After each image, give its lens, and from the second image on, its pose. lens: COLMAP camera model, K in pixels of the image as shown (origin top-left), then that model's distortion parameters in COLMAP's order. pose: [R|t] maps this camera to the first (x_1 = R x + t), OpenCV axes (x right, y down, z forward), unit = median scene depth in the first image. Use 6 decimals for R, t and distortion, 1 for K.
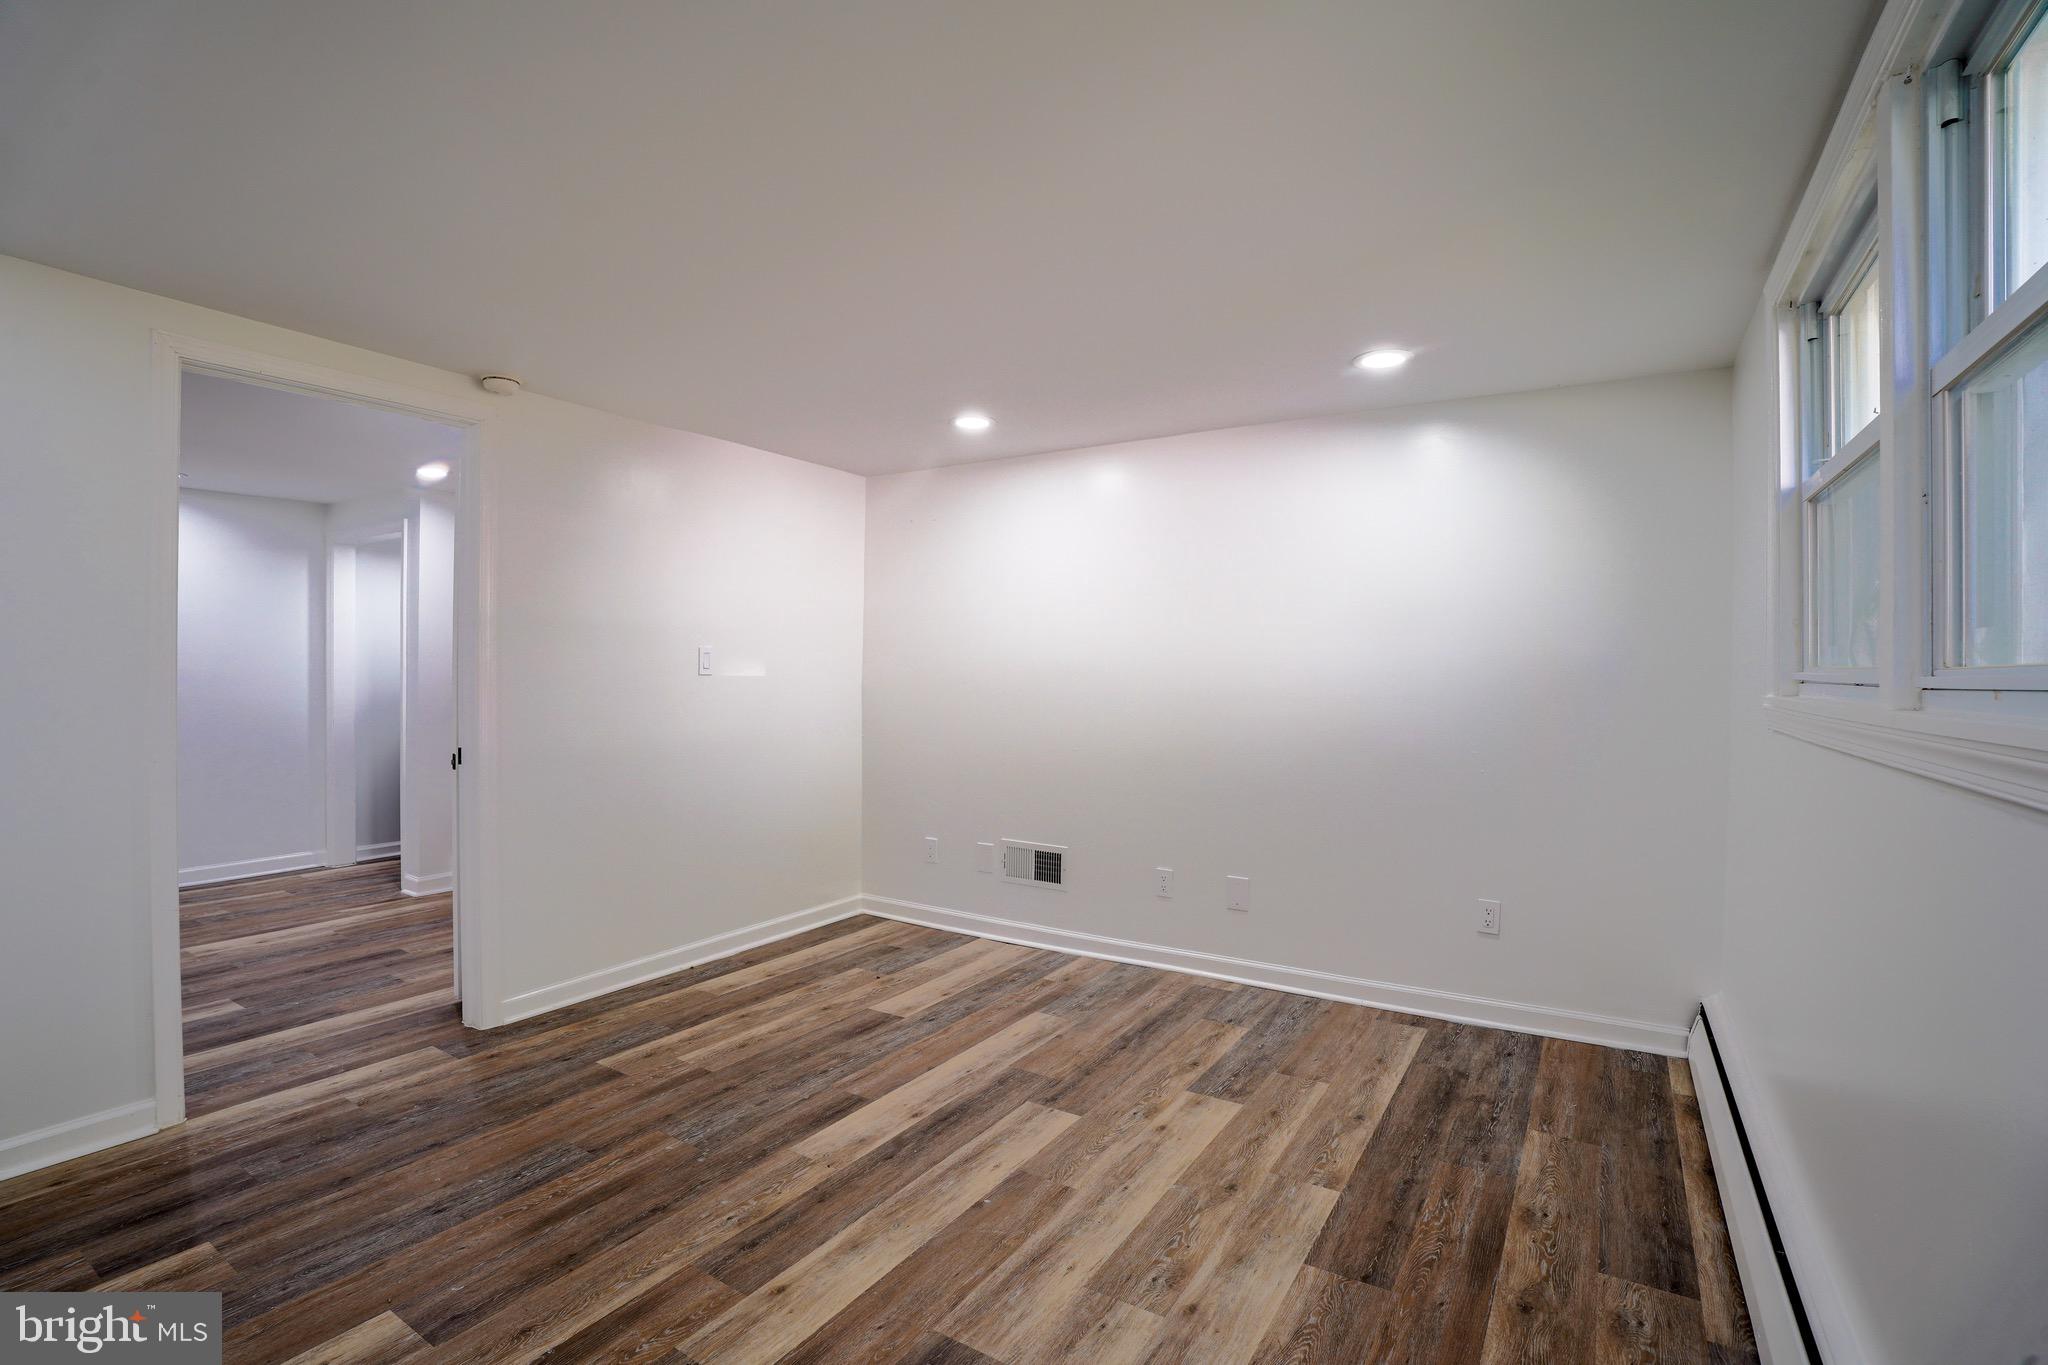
lens RADIAL K [[944.1, 0, 1014.6], [0, 944.1, 678.9], [0, 0, 1]] dist [-0.071784, 0.020008]
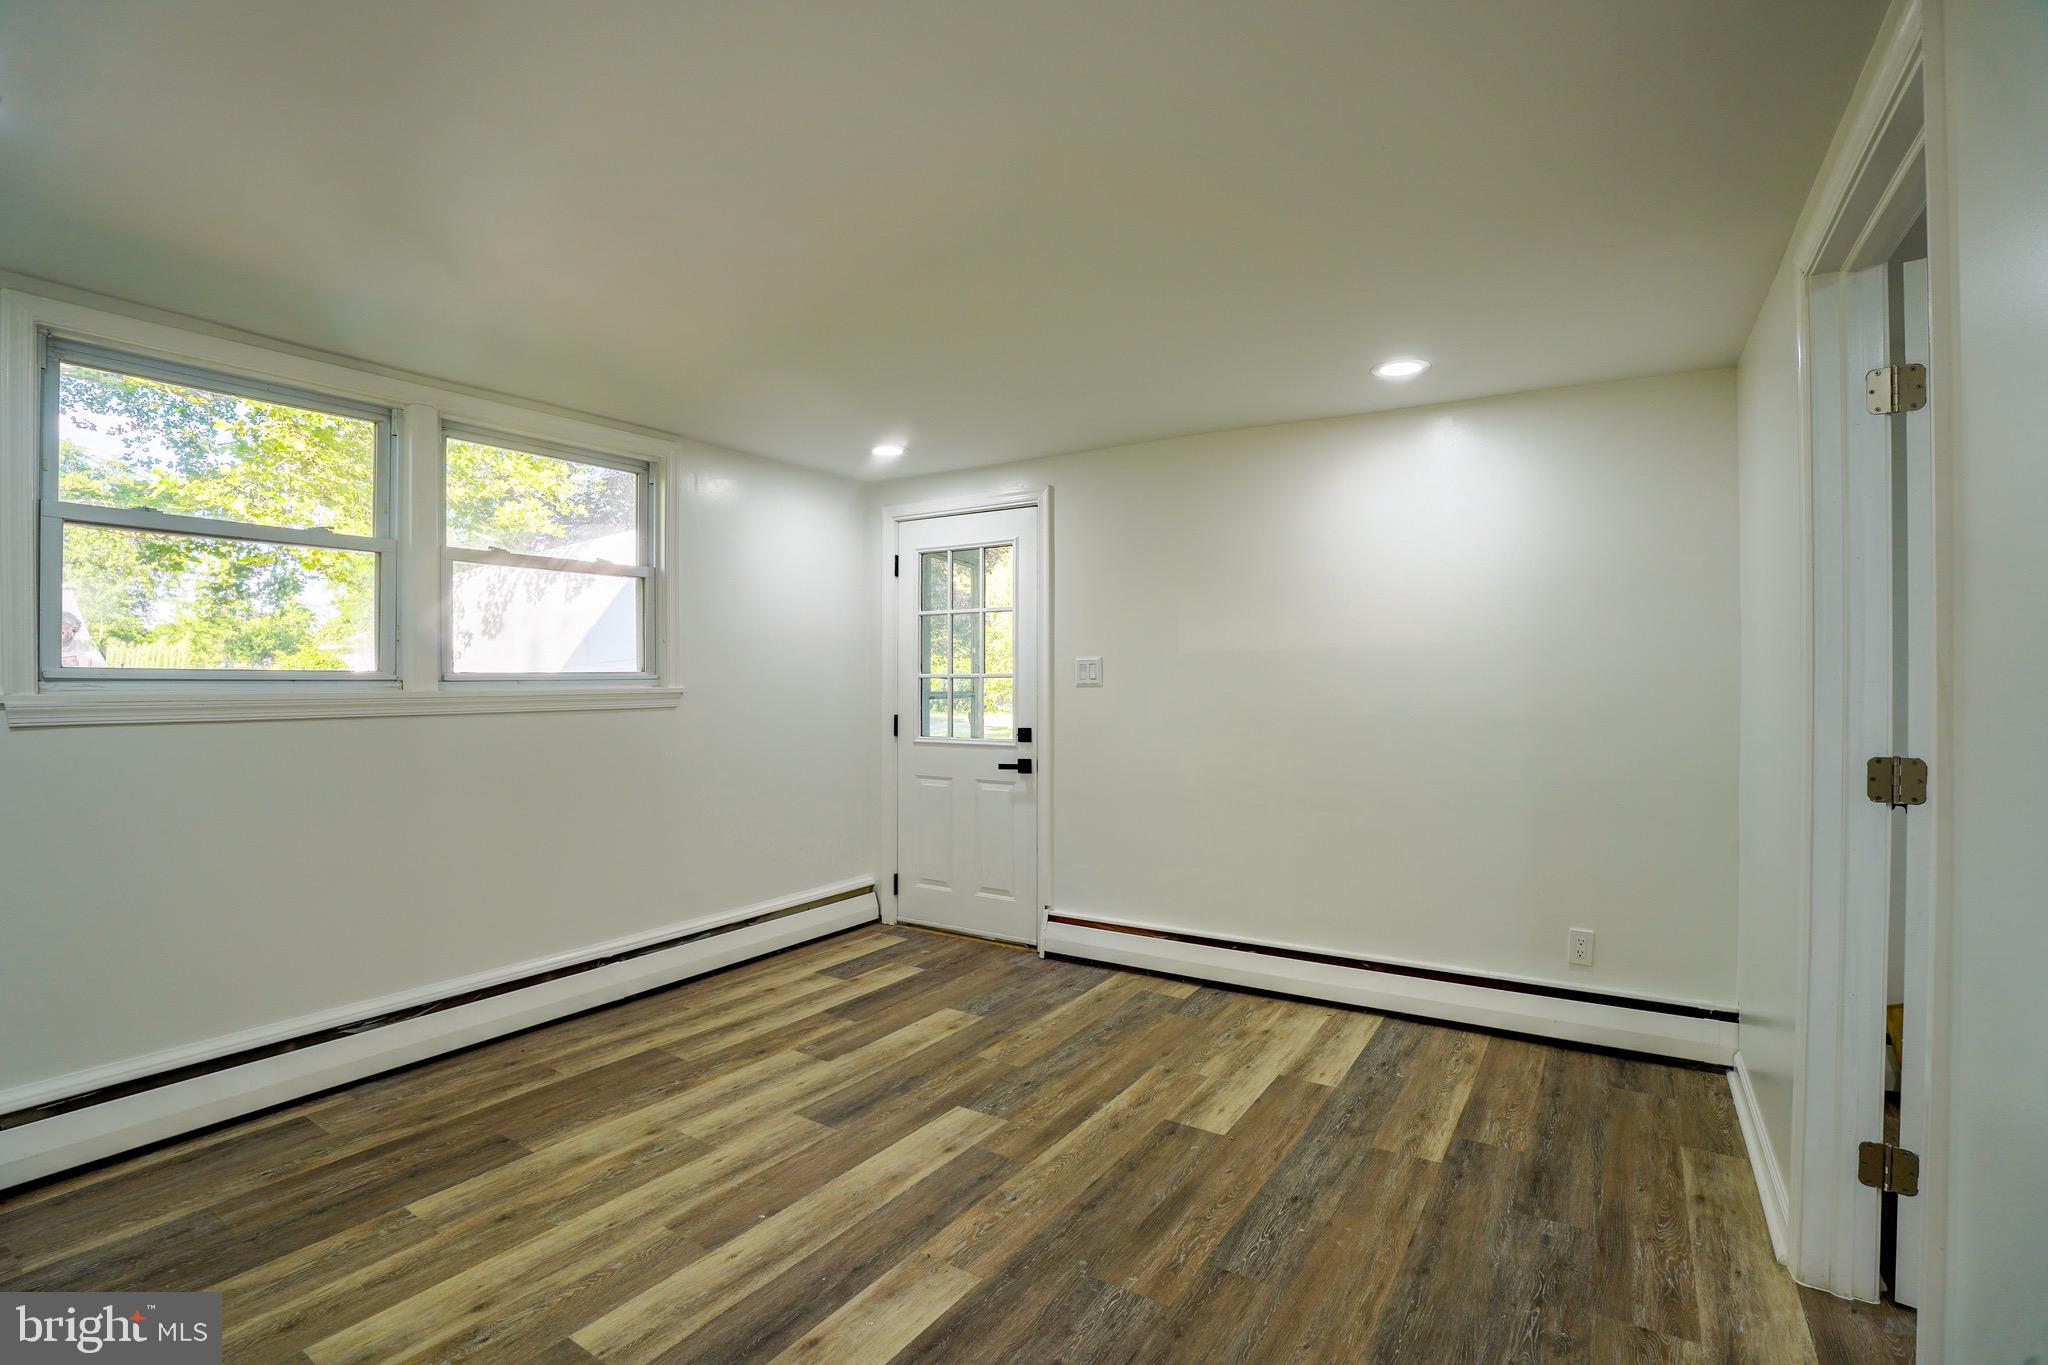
lens RADIAL K [[944.1, 0, 1014.6], [0, 944.1, 678.9], [0, 0, 1]] dist [-0.071784, 0.020008]
pose [[-0.999887, -0.010139, 0.011079, -0.303132], [-0.010034, 0.999904, 0.009510, -0.018547], [-0.011174, 0.009398, -0.999893, 1.967494]]
